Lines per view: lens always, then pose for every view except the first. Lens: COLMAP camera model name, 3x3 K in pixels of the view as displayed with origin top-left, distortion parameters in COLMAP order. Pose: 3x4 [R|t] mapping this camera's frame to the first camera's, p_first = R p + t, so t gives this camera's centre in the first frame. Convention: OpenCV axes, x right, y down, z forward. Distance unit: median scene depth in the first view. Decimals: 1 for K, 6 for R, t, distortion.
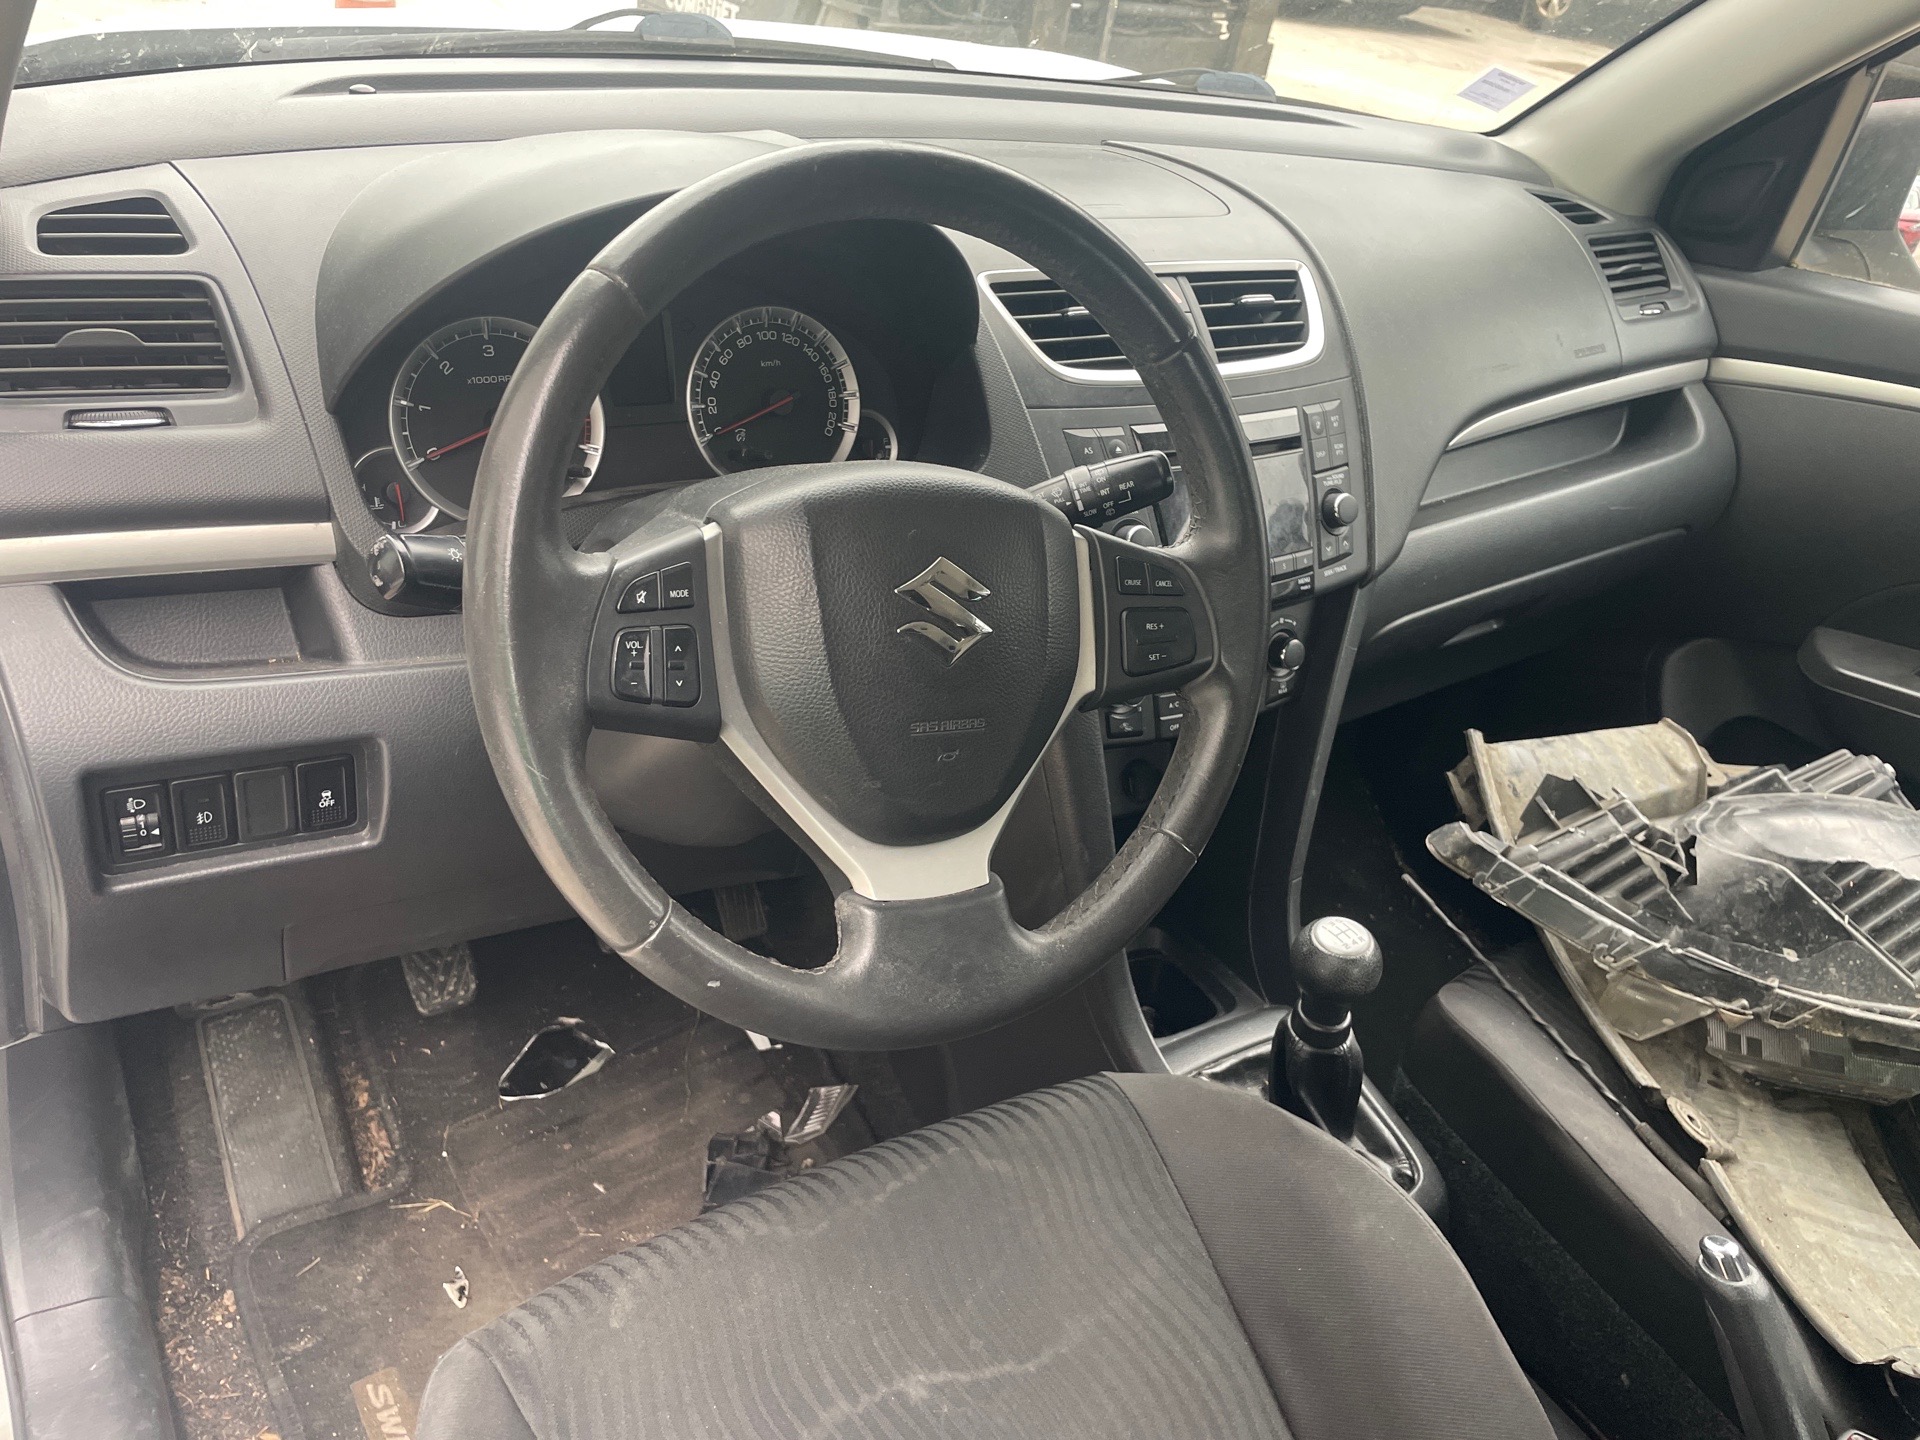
lens RADIAL K [[1453.5, 0, 963.8], [0, 1453.5, 733.4], [0, 0, 1]] dist [0.075953, -0.099737]
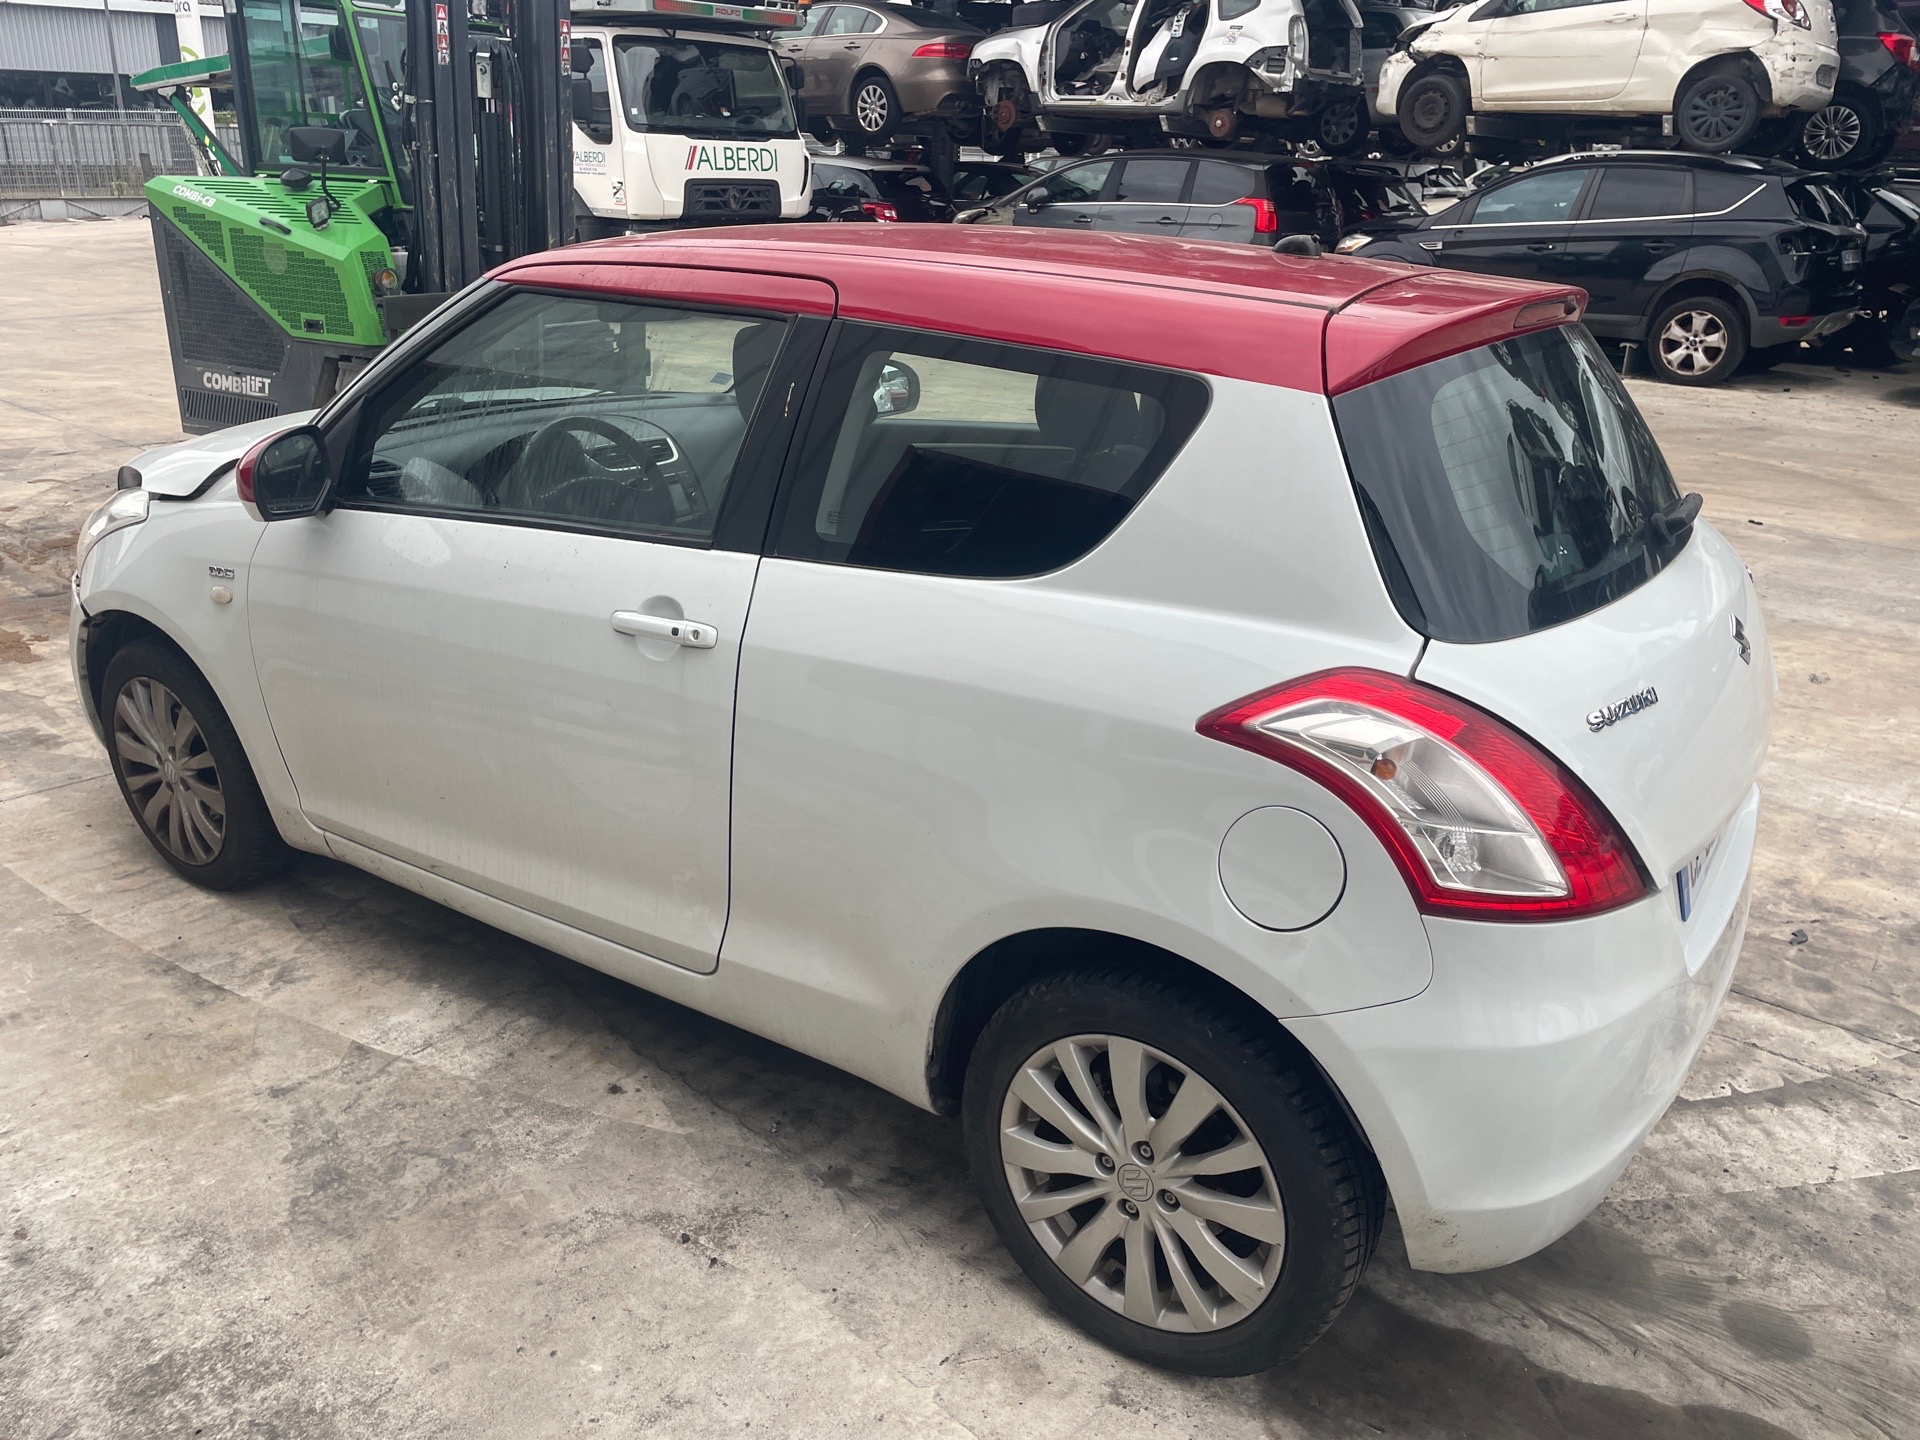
lens RADIAL K [[1453.5, 0, 962.1], [0, 1453.5, 693.3], [0, 0, 1]] dist [0.075953, -0.099737]
pose [[0.915111, -0.228888, 0.331938, -0.441724], [0.287092, 0.947936, -0.137826, 0.981715], [-0.283110, 0.221423, 0.933178, -2.414458]]
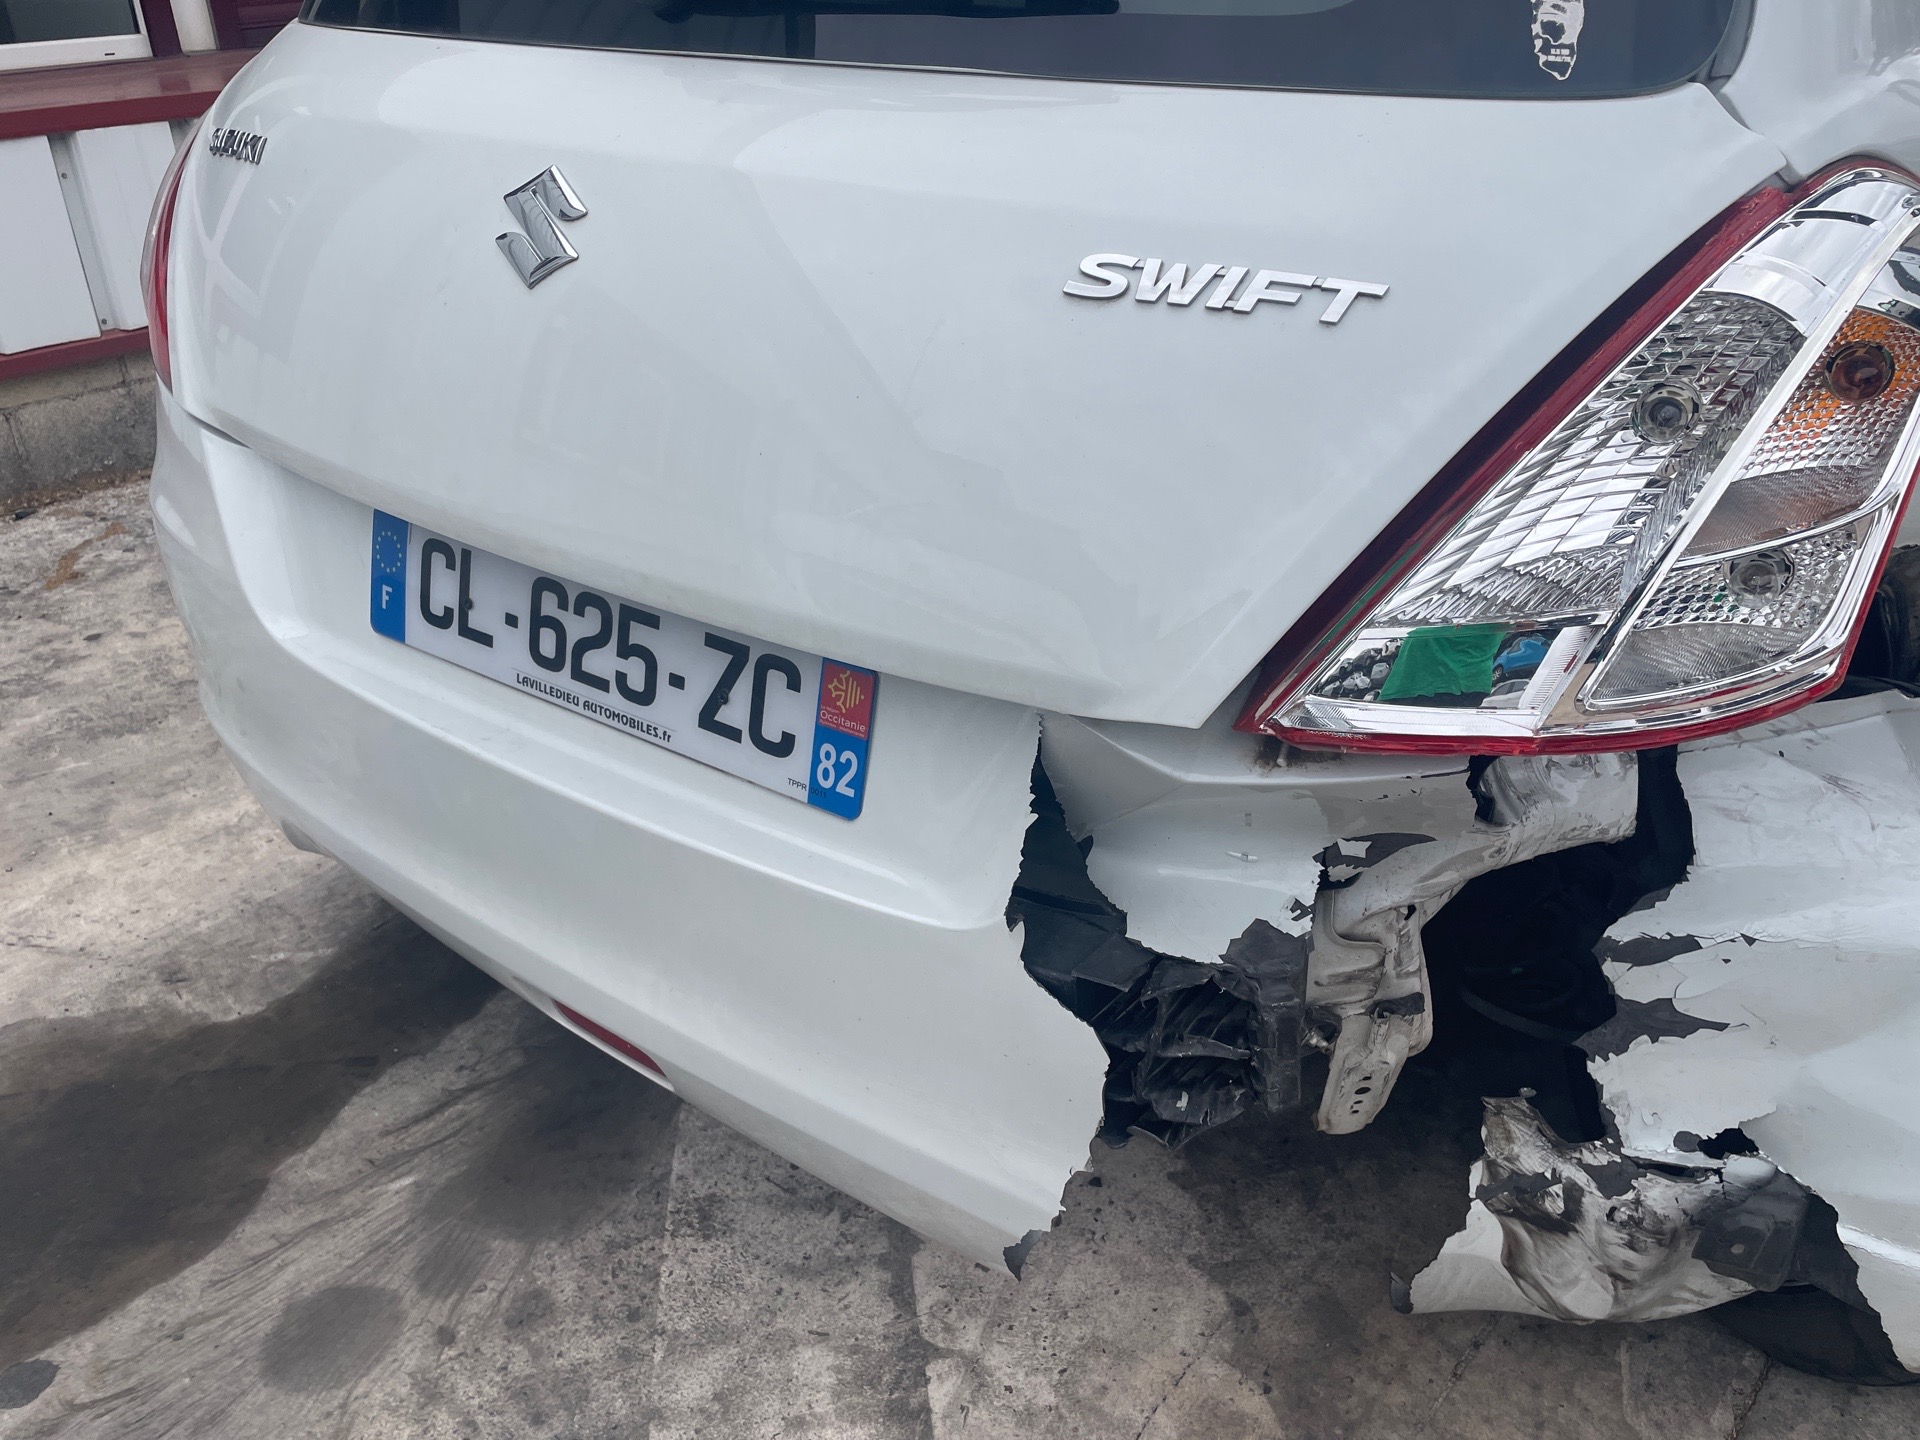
lens RADIAL K [[1453.5, 0, 954.9], [0, 1453.5, 721.7], [0, 0, 1]] dist [0.075953, -0.099737]
pose [[0.367520, 0.329851, -0.869556, 2.471675], [-0.443197, 0.884113, 0.148054, 0.960130], [0.817622, 0.330972, 0.471118, -0.805399]]
